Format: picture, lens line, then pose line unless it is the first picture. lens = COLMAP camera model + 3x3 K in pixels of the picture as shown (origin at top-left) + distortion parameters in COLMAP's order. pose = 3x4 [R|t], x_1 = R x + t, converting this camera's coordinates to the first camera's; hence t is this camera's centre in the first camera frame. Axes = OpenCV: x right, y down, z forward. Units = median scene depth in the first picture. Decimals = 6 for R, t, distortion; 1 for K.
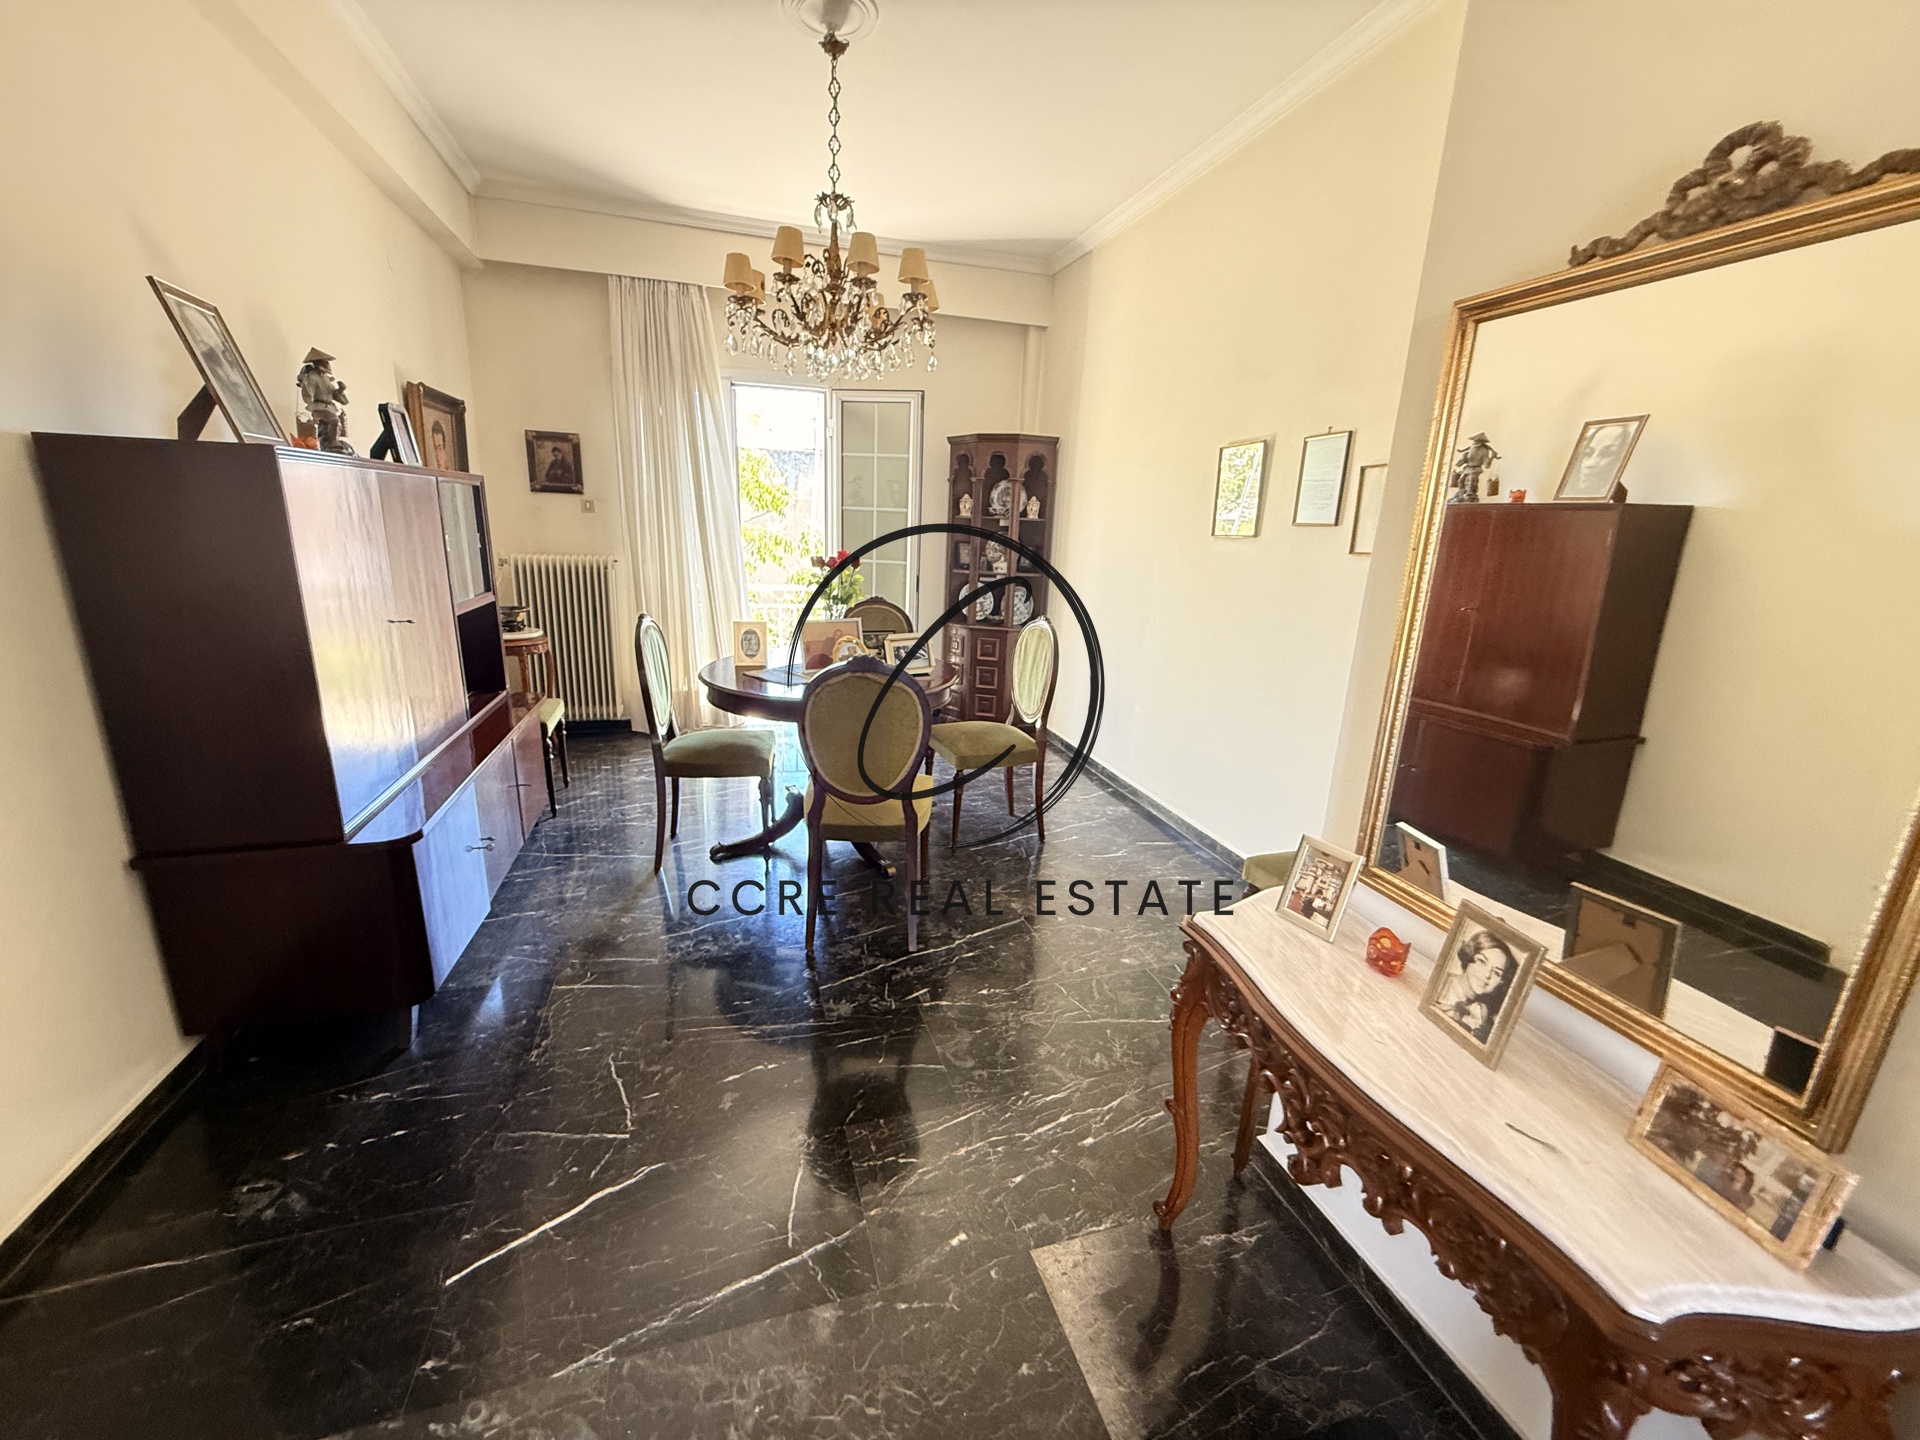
lens RADIAL K [[768.1, 0, 960.9], [0, 768.1, 718.6], [0, 0, 1]] dist [-0.000285, 0.000317]
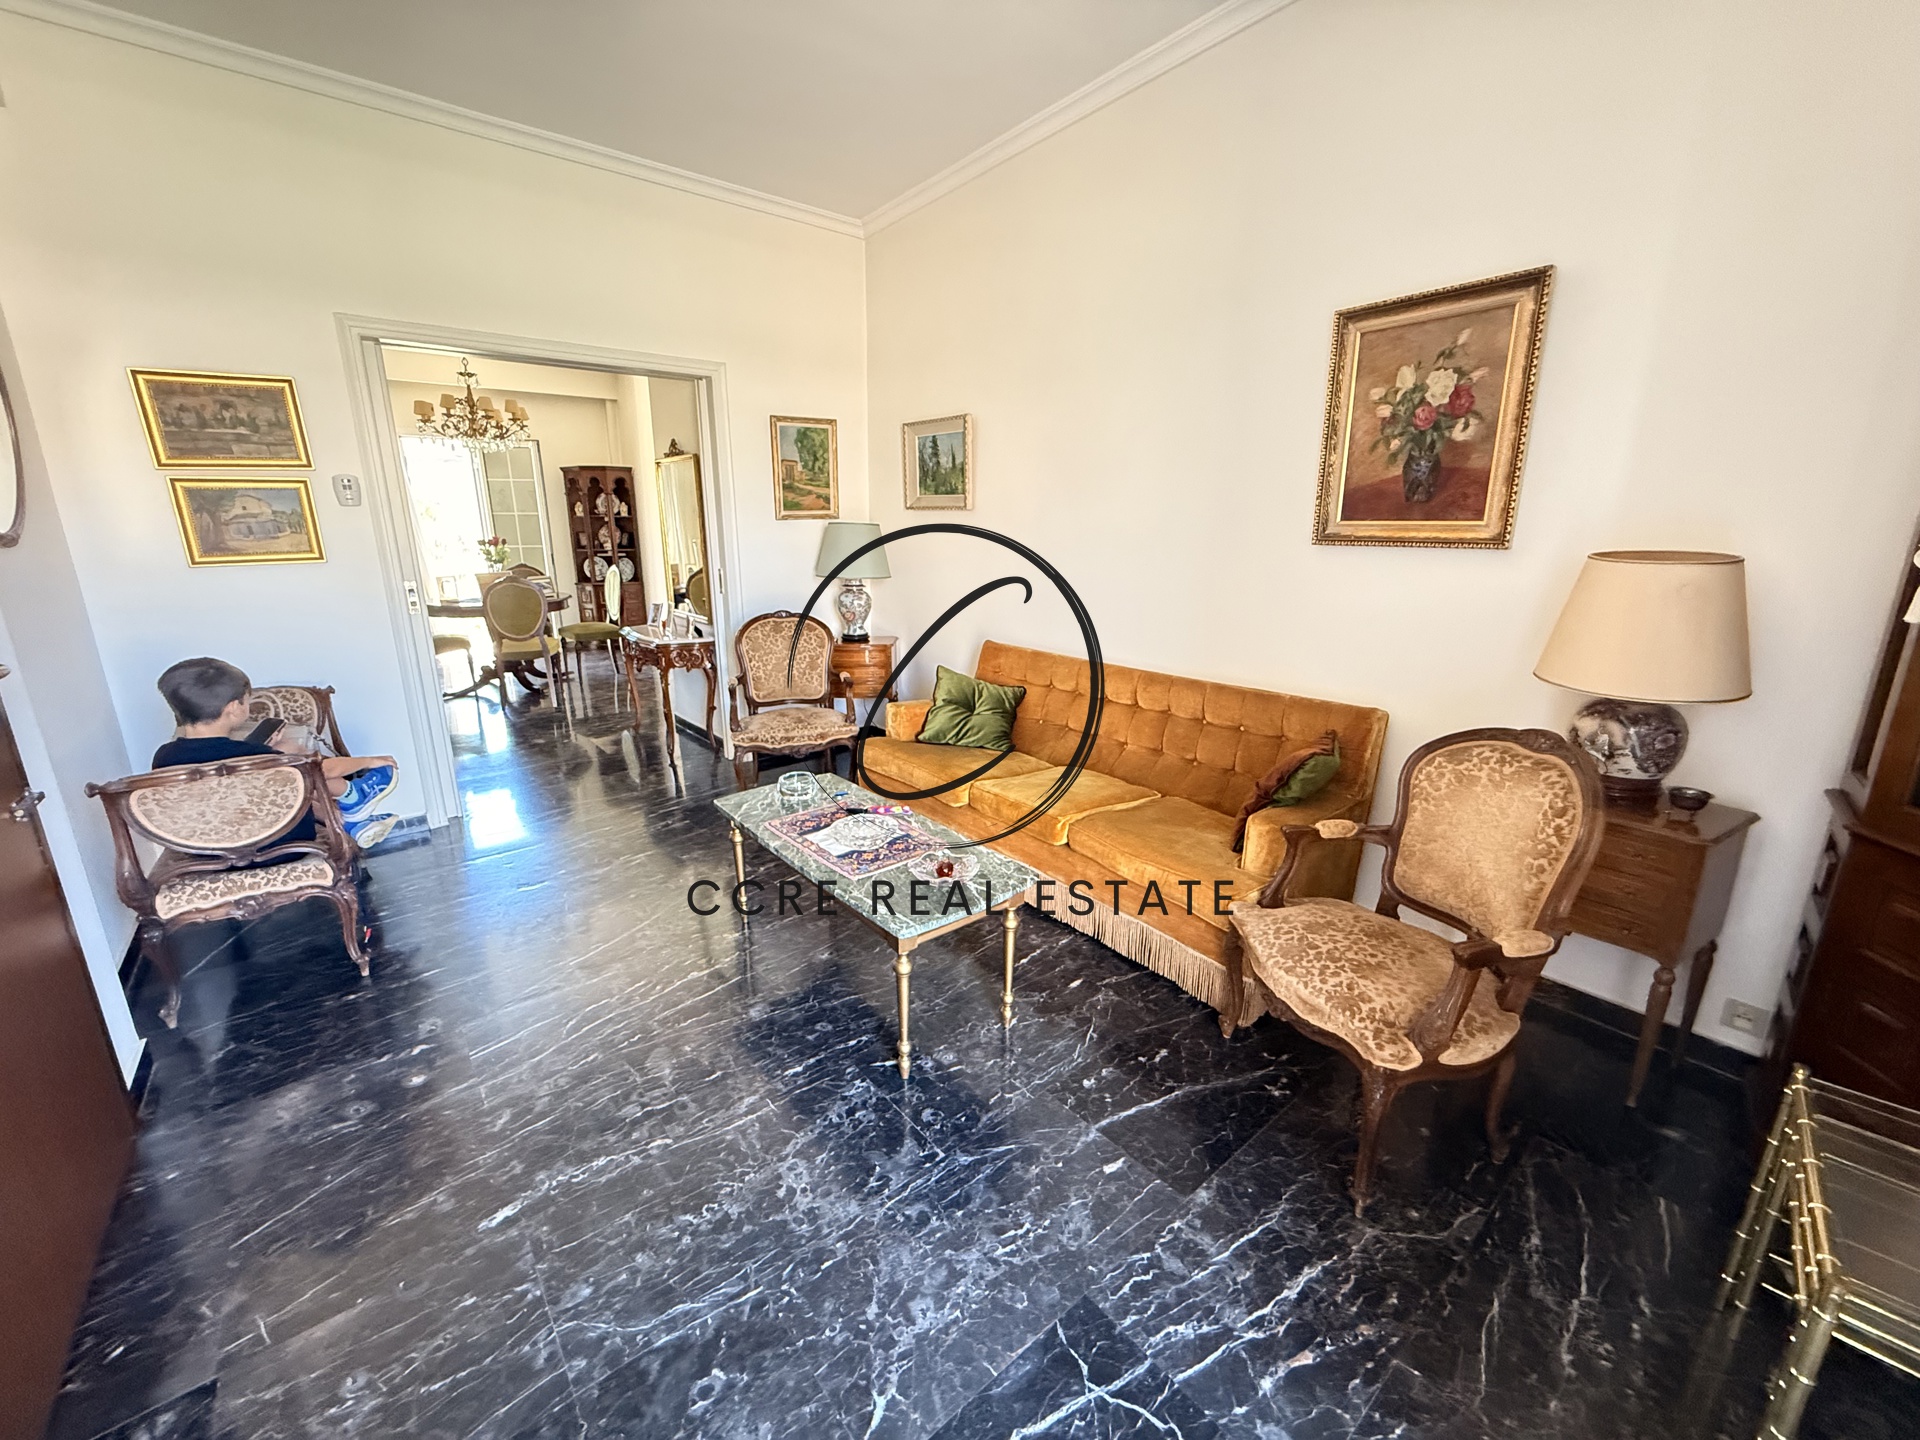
lens RADIAL K [[768.1, 0, 965.4], [0, 768.1, 718.6], [0, 0, 1]] dist [-0.000285, 0.000317]
pose [[0.925539, -0.135050, 0.353750, 0.344538], [0.135390, 0.990504, 0.023913, 0.626480], [-0.353620, 0.025762, 0.935034, -2.144034]]
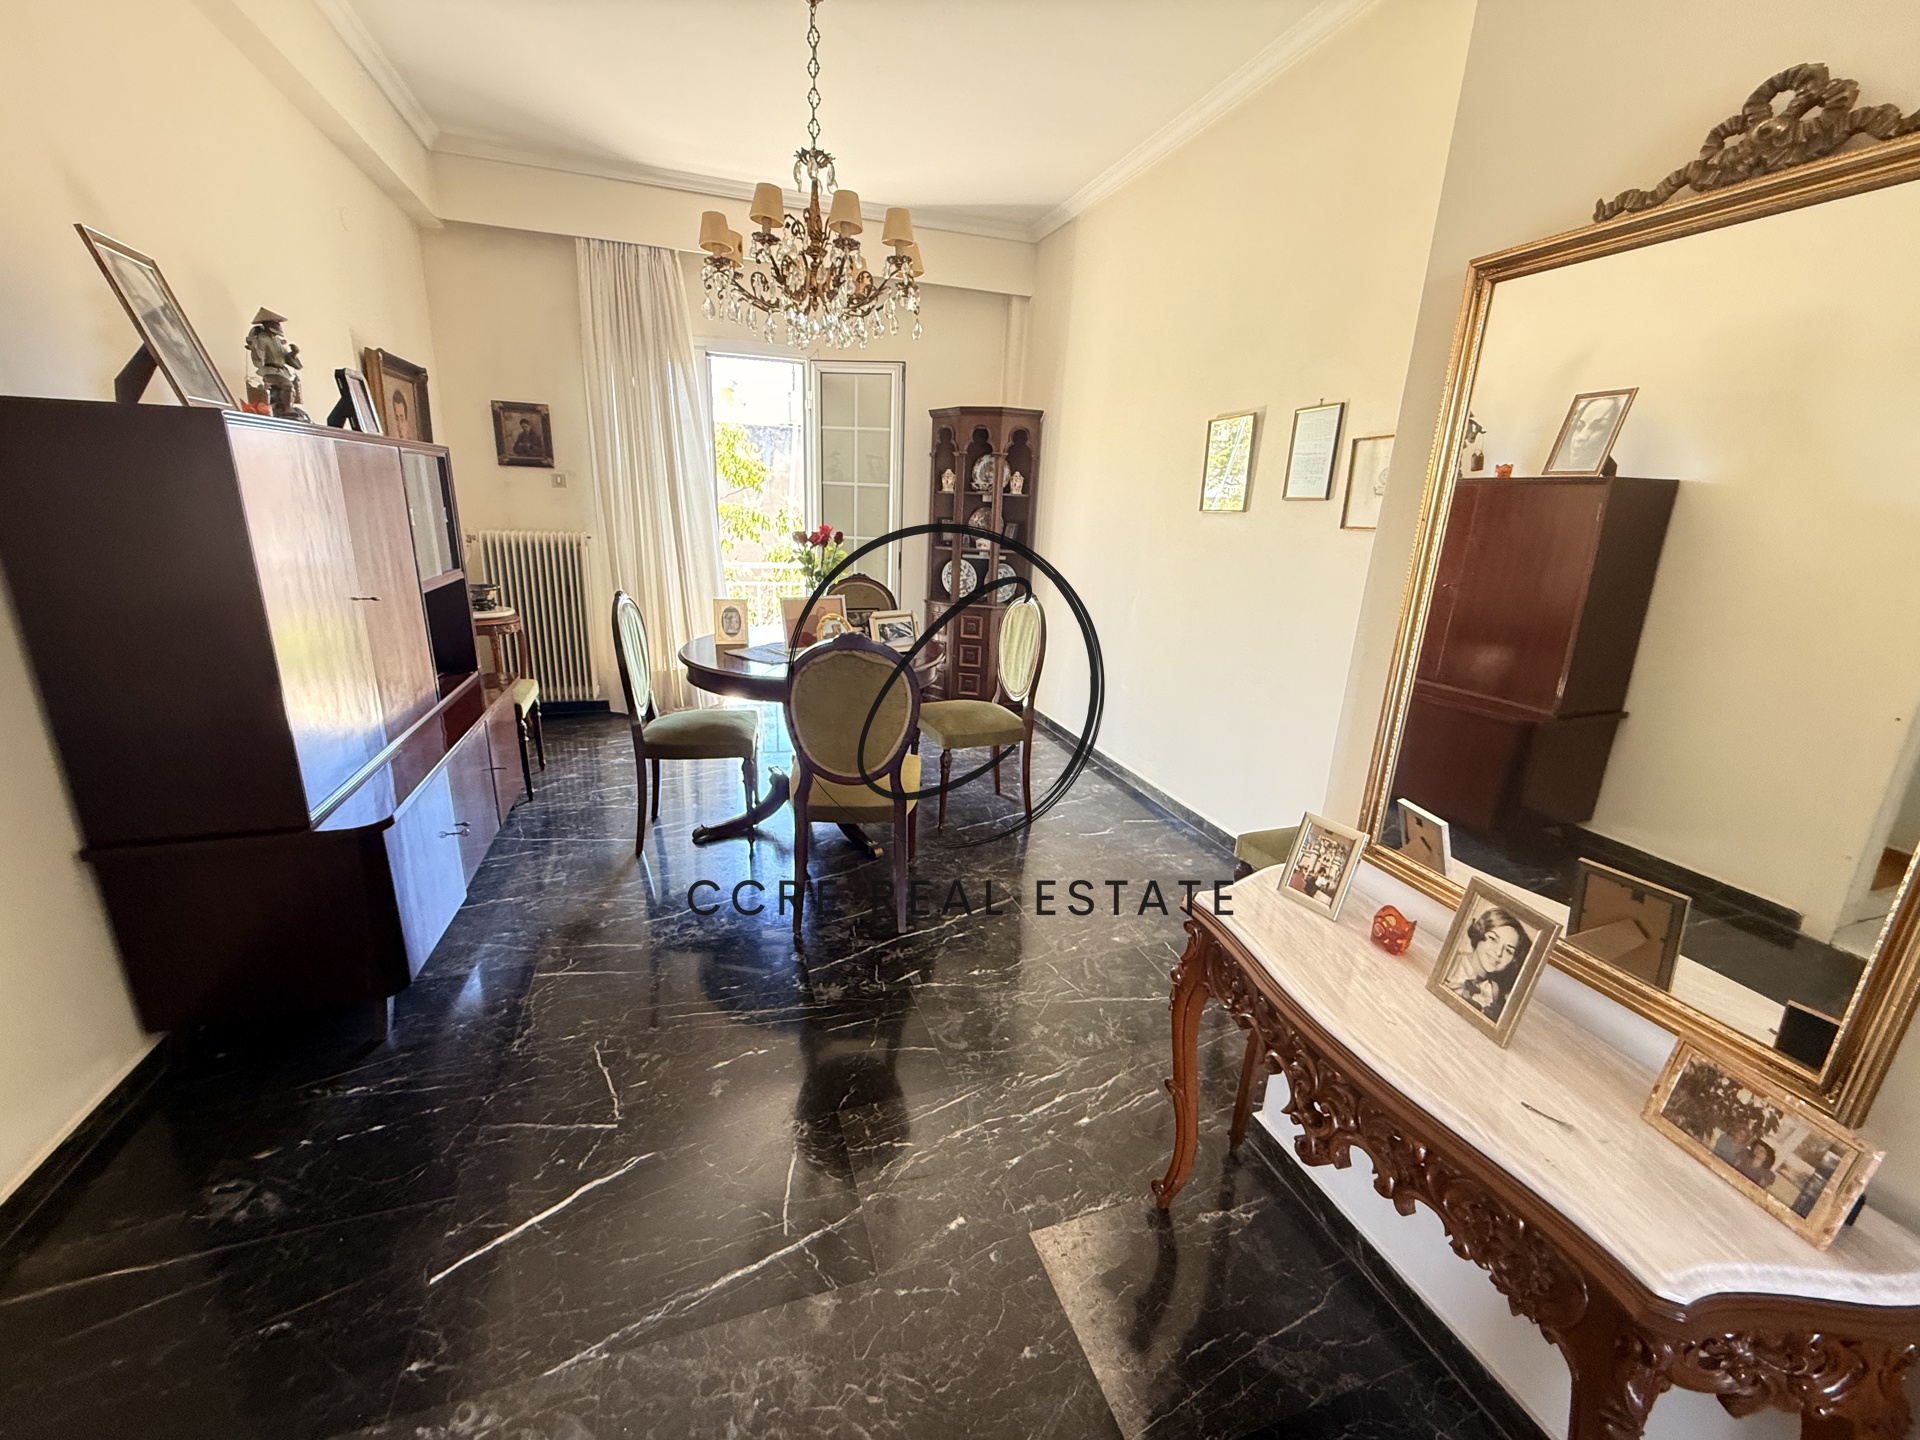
lens RADIAL K [[768.1, 0, 960.4], [0, 768.1, 718.9], [0, 0, 1]] dist [-0.000285, 0.000317]
pose [[0.999618, -0.006507, 0.026868, -0.017609], [0.005782, 0.999620, 0.026962, 0.001811], [-0.027033, -0.026796, 0.999275, 0.024869]]
